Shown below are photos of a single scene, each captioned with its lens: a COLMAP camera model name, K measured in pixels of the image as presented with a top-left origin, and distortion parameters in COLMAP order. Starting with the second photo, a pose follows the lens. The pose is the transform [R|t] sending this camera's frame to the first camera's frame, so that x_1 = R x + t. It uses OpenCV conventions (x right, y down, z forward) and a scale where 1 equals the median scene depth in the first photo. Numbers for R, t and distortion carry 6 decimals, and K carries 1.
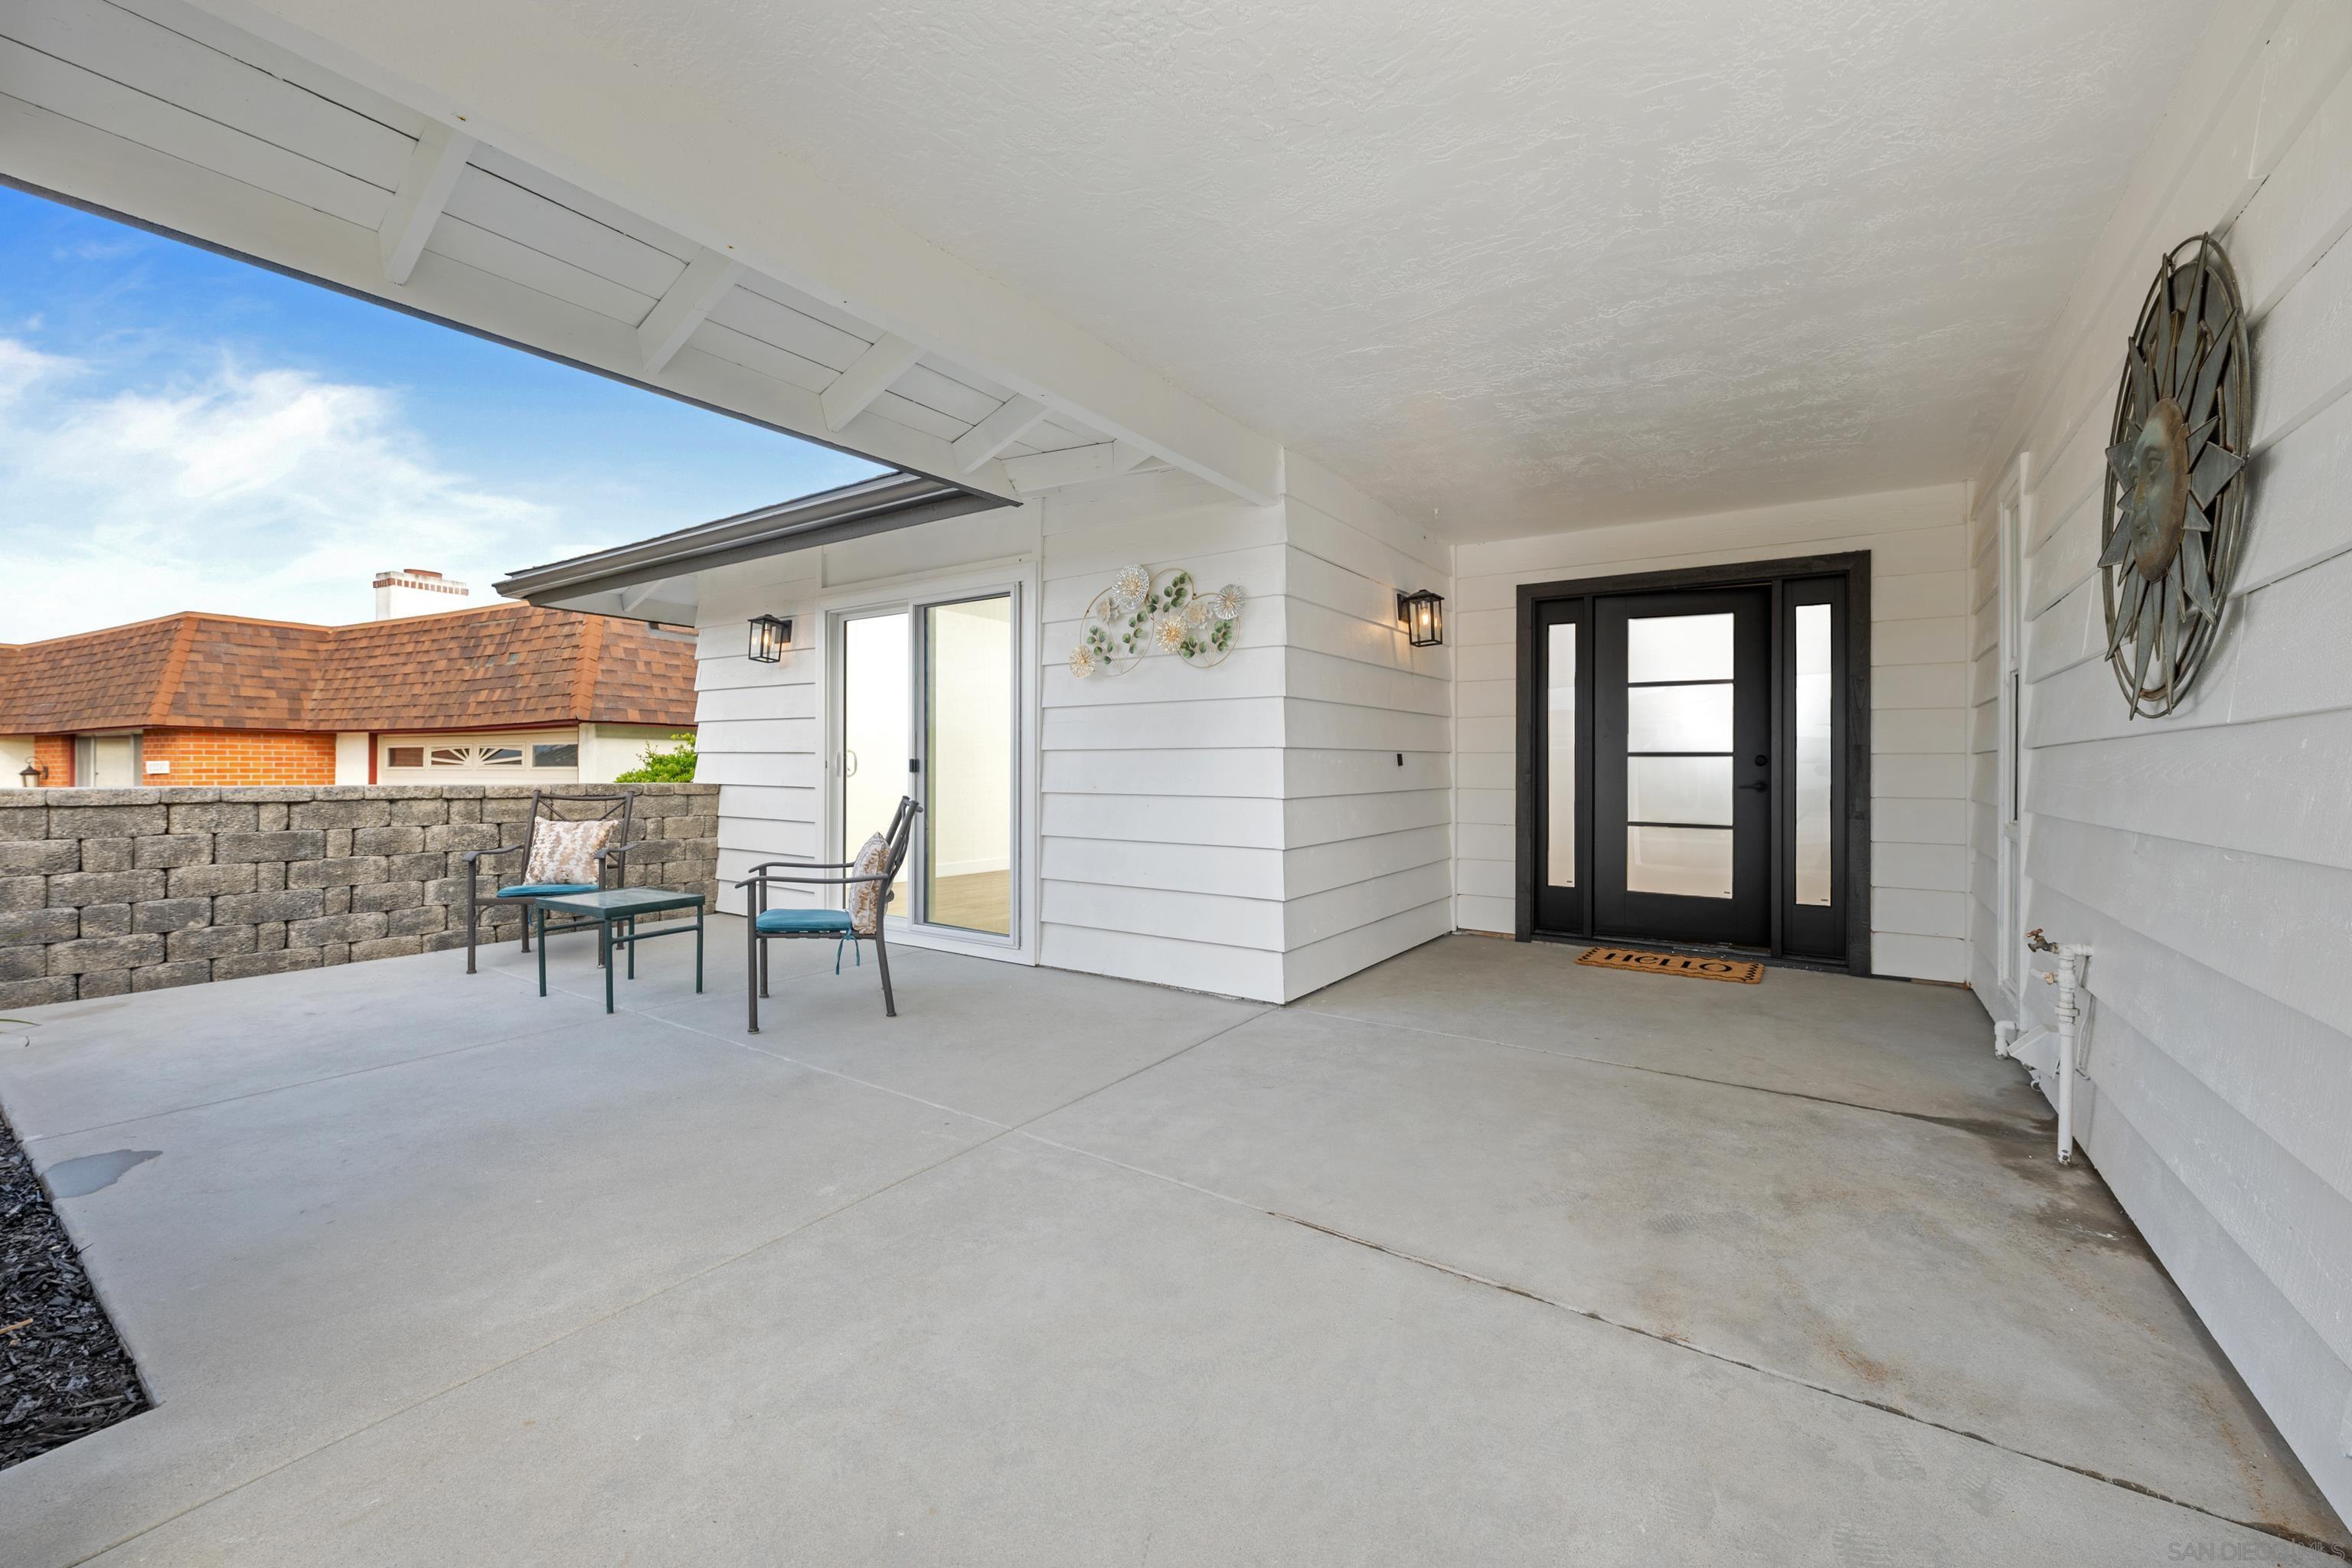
lens RADIAL K [[935.7, 0, 1177.9], [0, 935.7, 761.2], [0, 0, 1]] dist [0.001182, -0.000504]
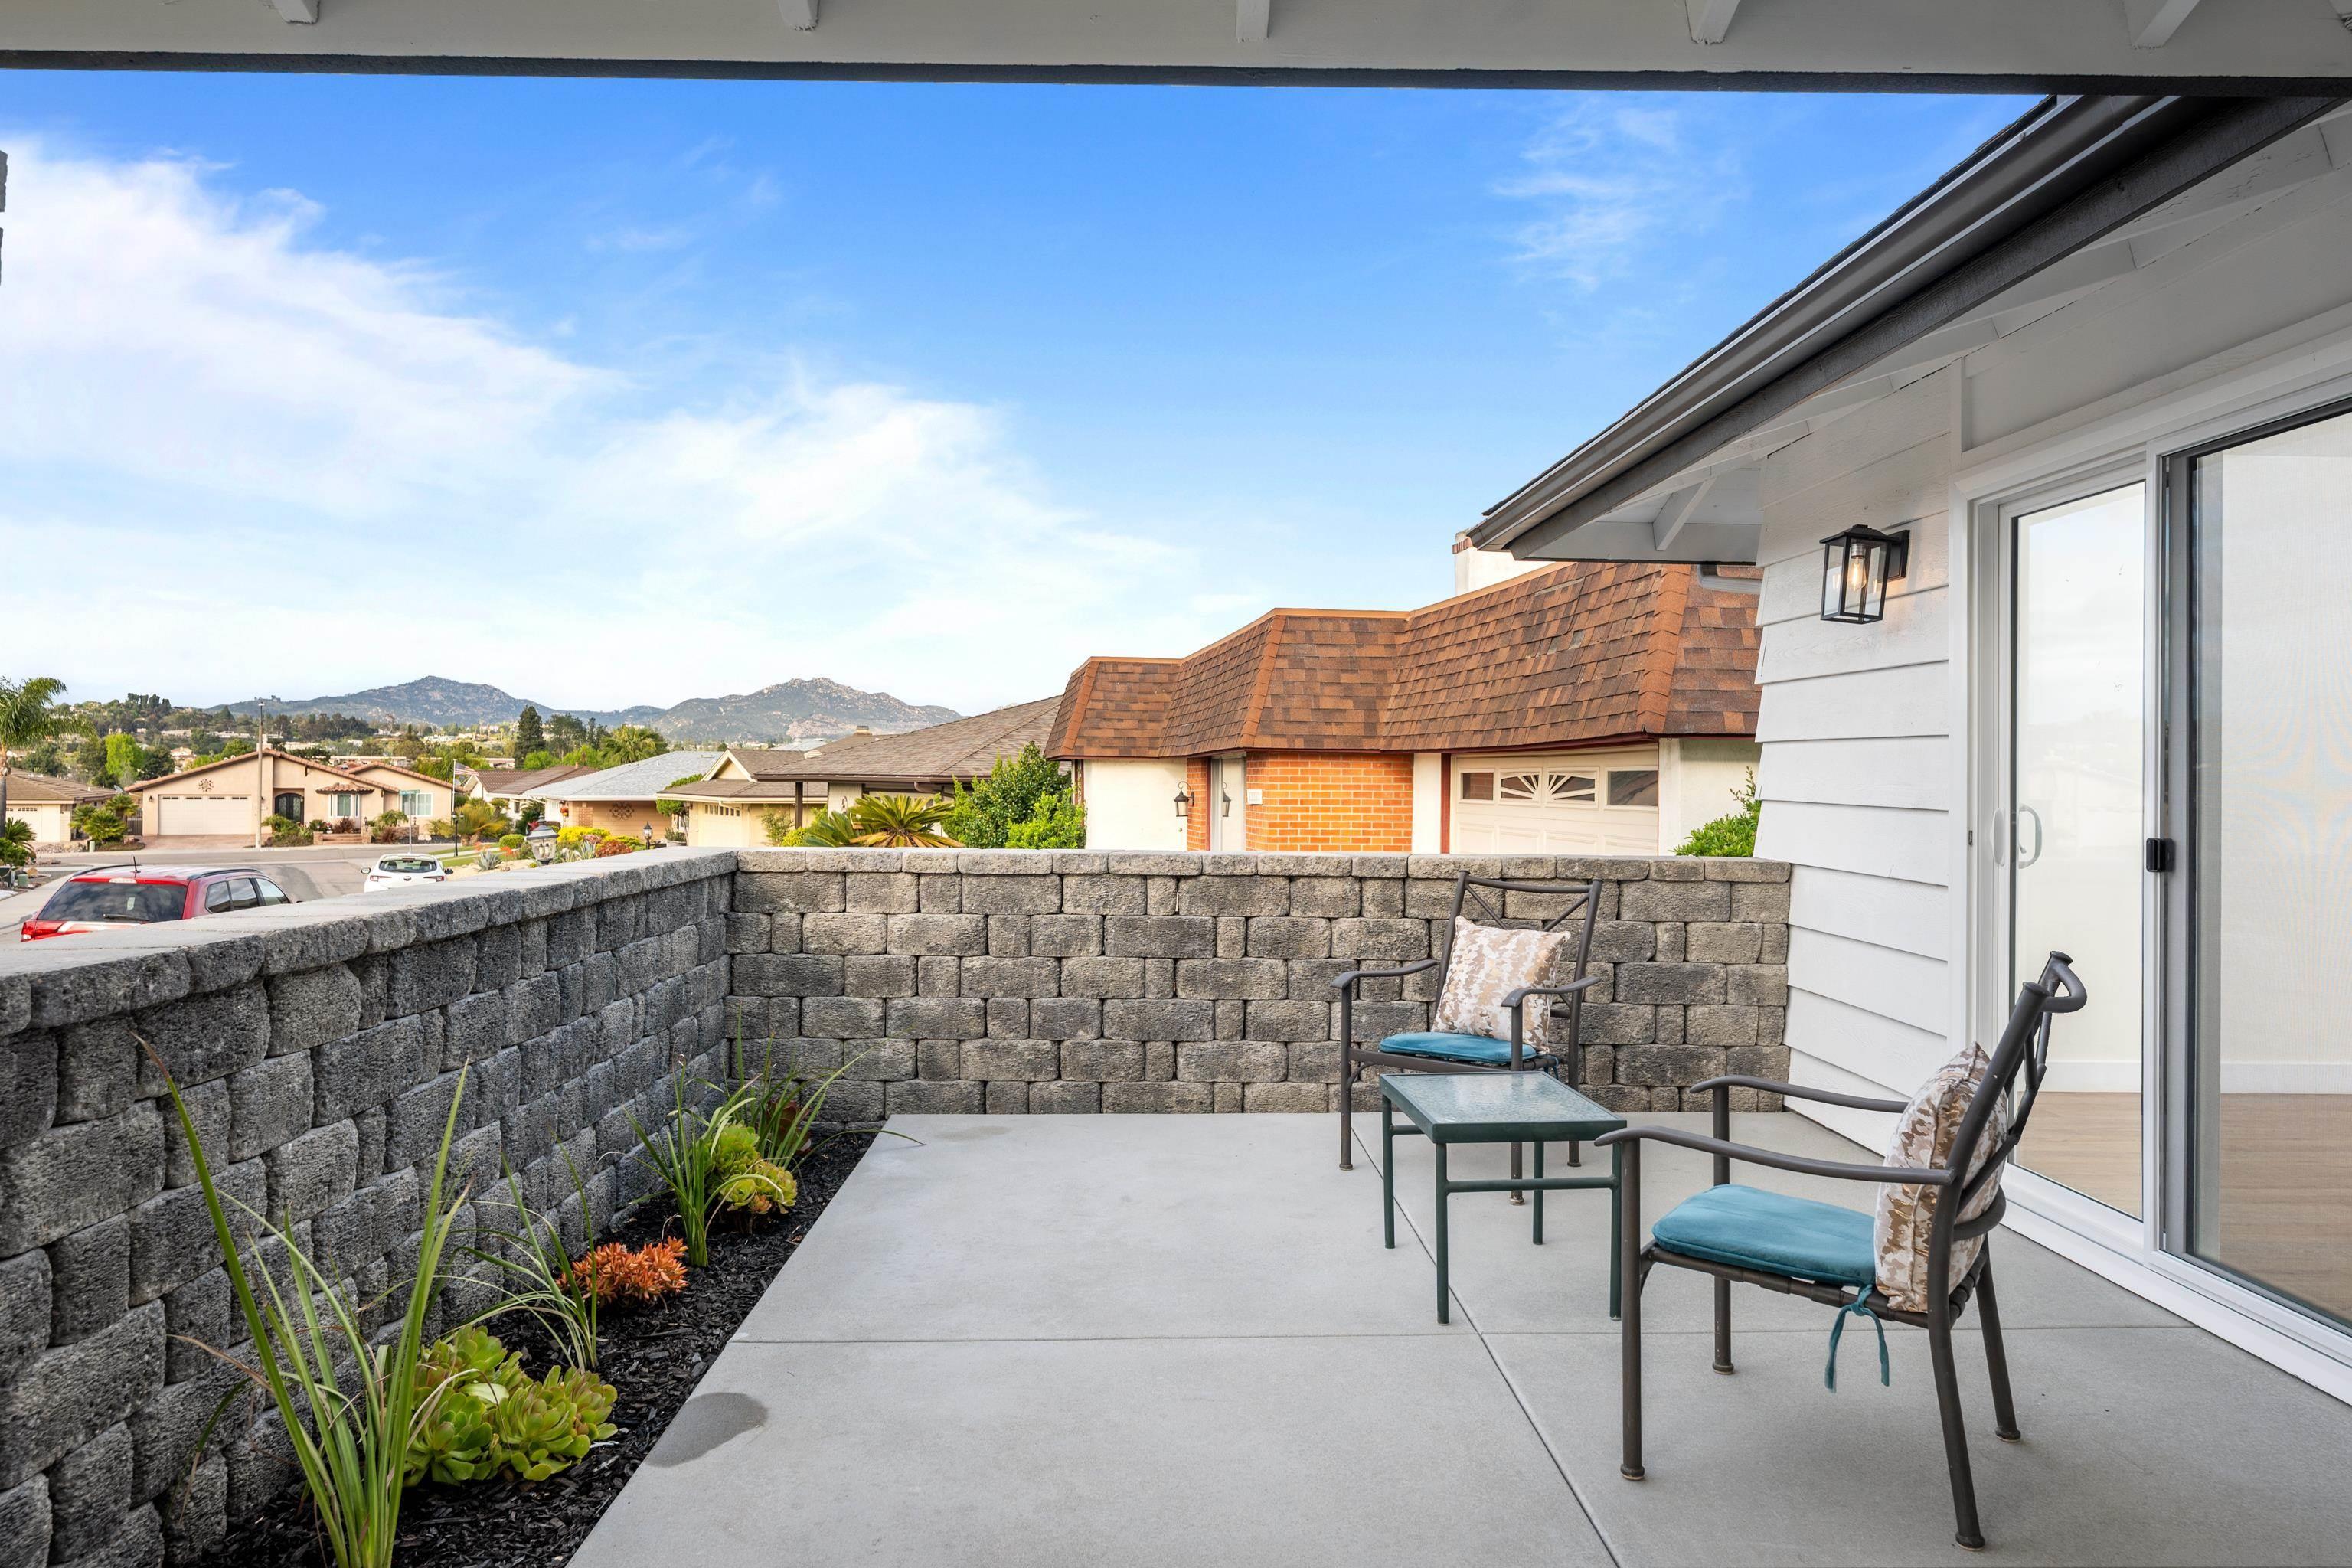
lens RADIAL K [[1570.3, 0, 1167.0], [0, 1570.3, 771.0], [0, 0, 1]] dist [0.002280, -0.002946]
pose [[0.586845, -0.001951, -0.809697, 0.014783], [-0.001048, 0.999994, -0.003169, -0.028784], [0.809698, 0.002709, 0.586840, 0.257524]]
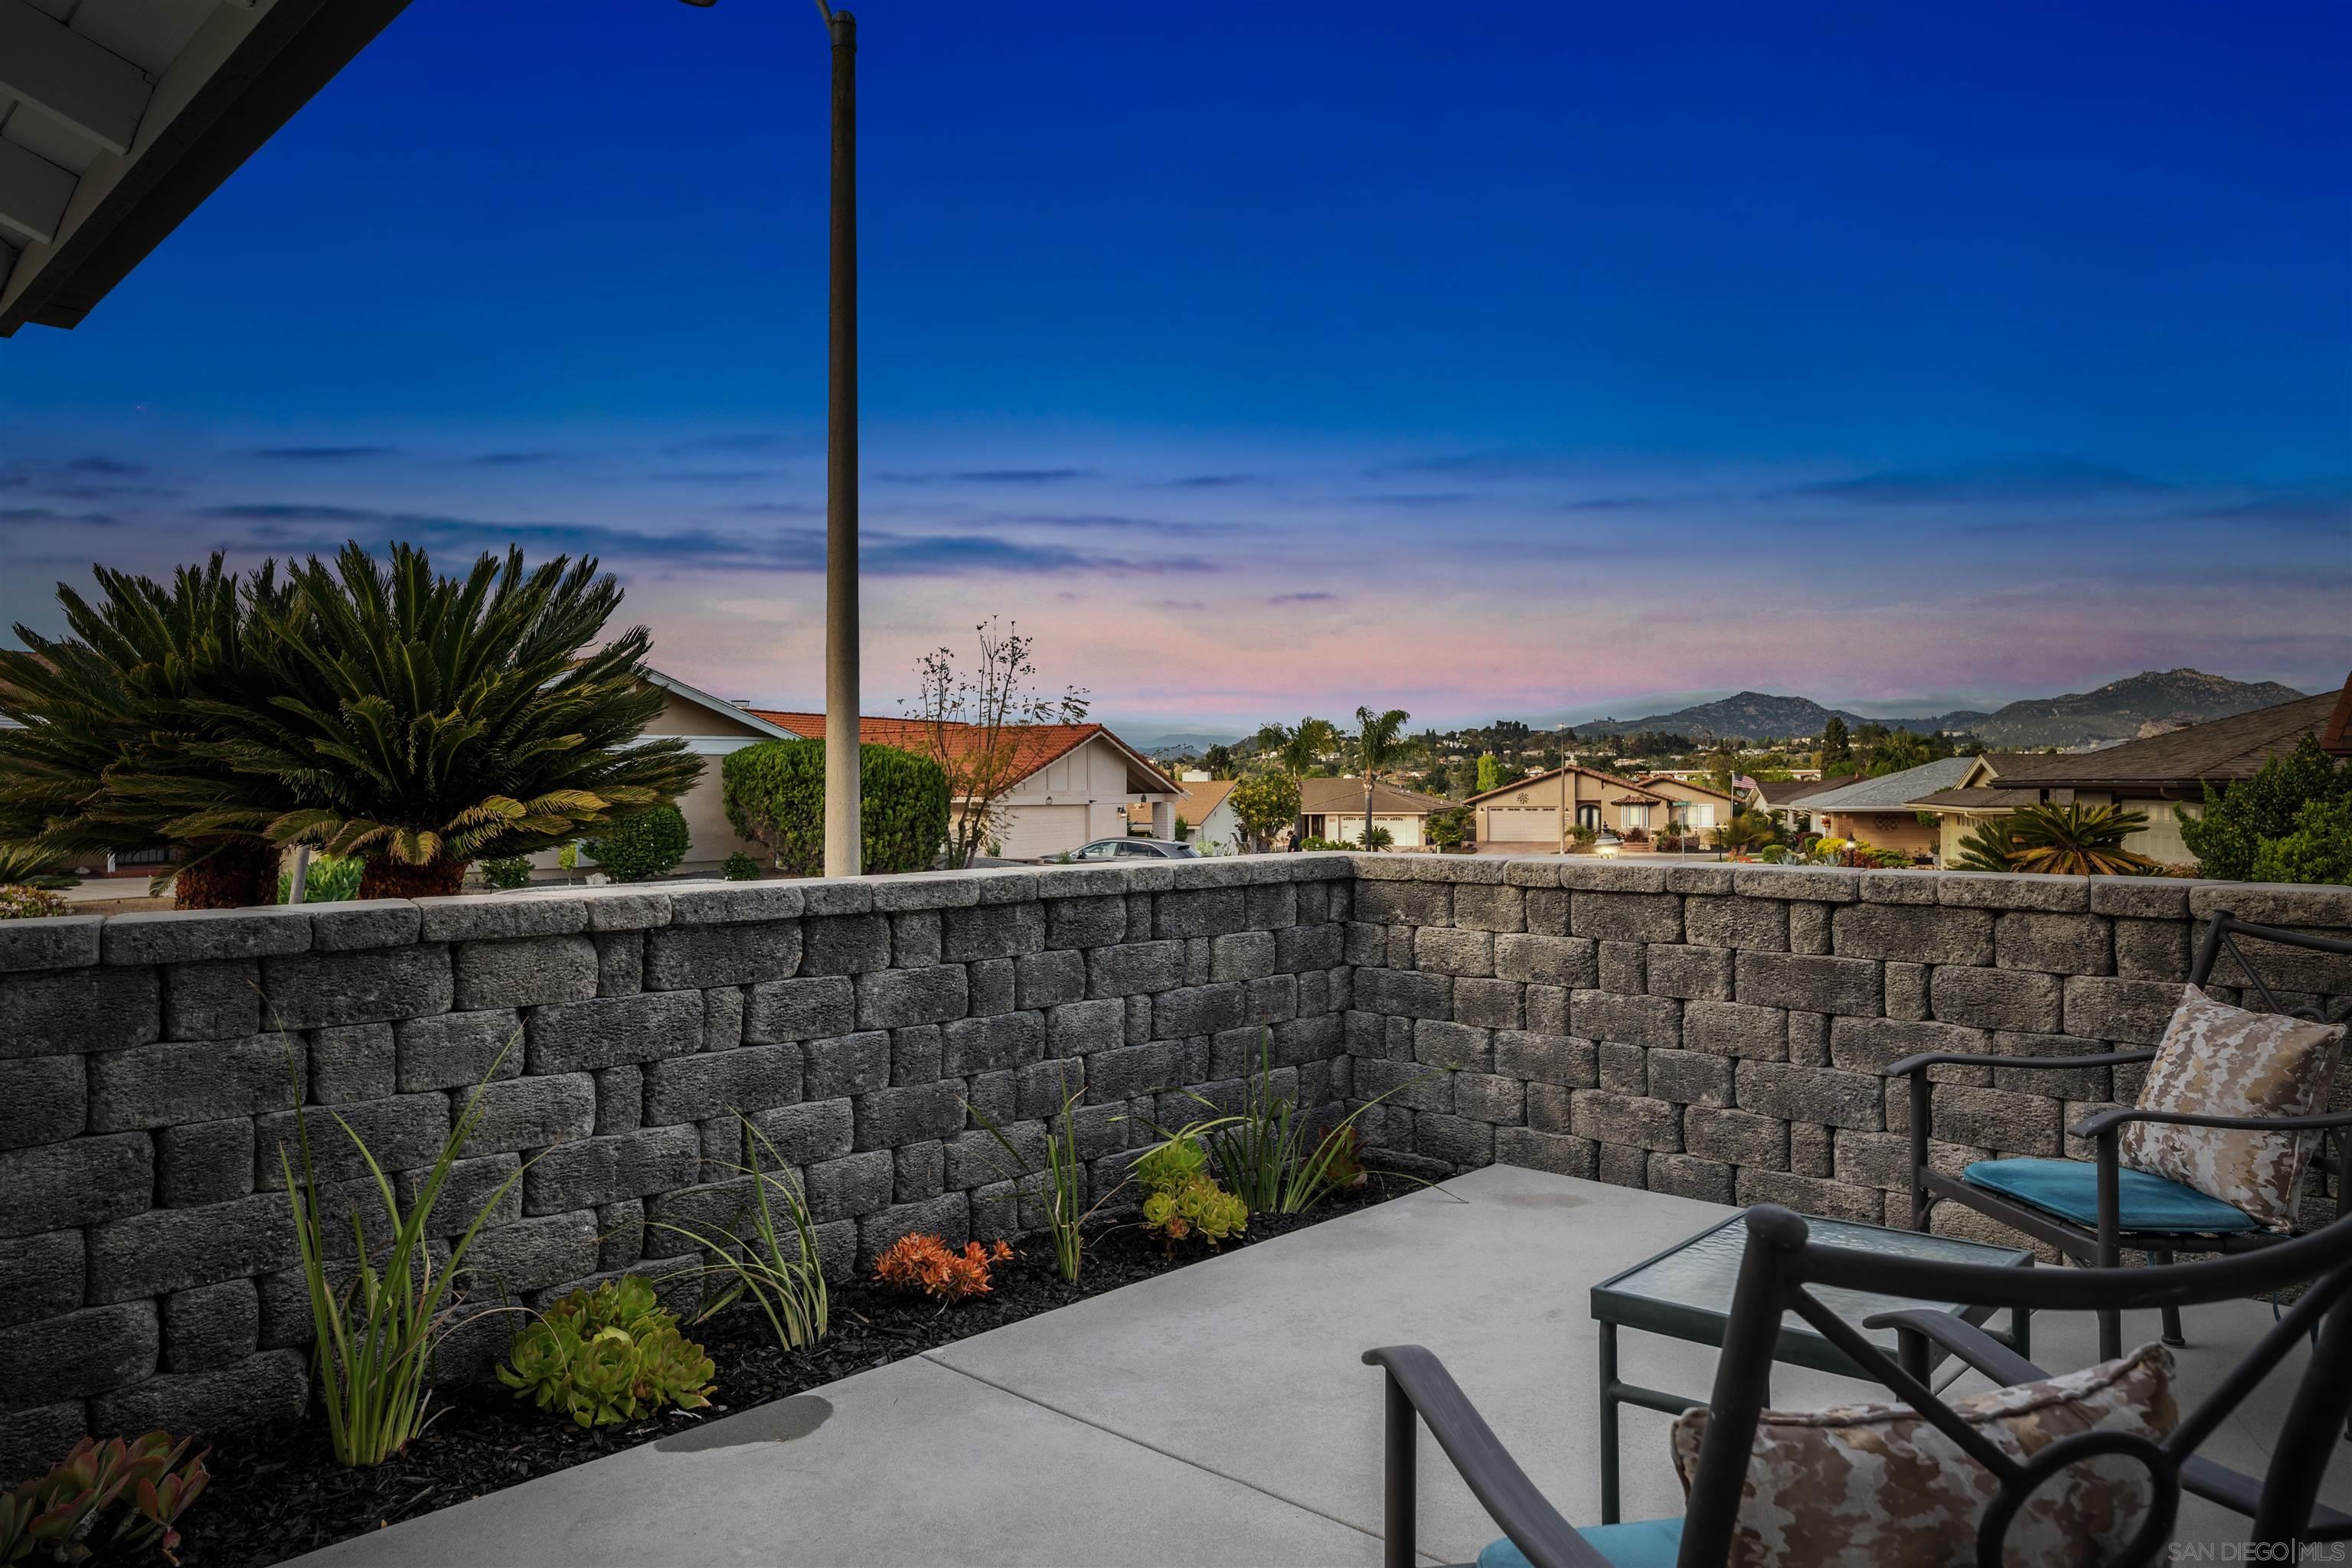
lens RADIAL K [[1570.3, 0, 1162.0], [0, 1570.3, 778.4], [0, 0, 1]] dist [0.002280, -0.002946]
pose [[-0.168489, -0.007947, -0.985671, -0.008968], [0.011036, 0.999890, -0.009948, -0.018973], [0.985642, -0.012554, -0.168383, 0.691442]]
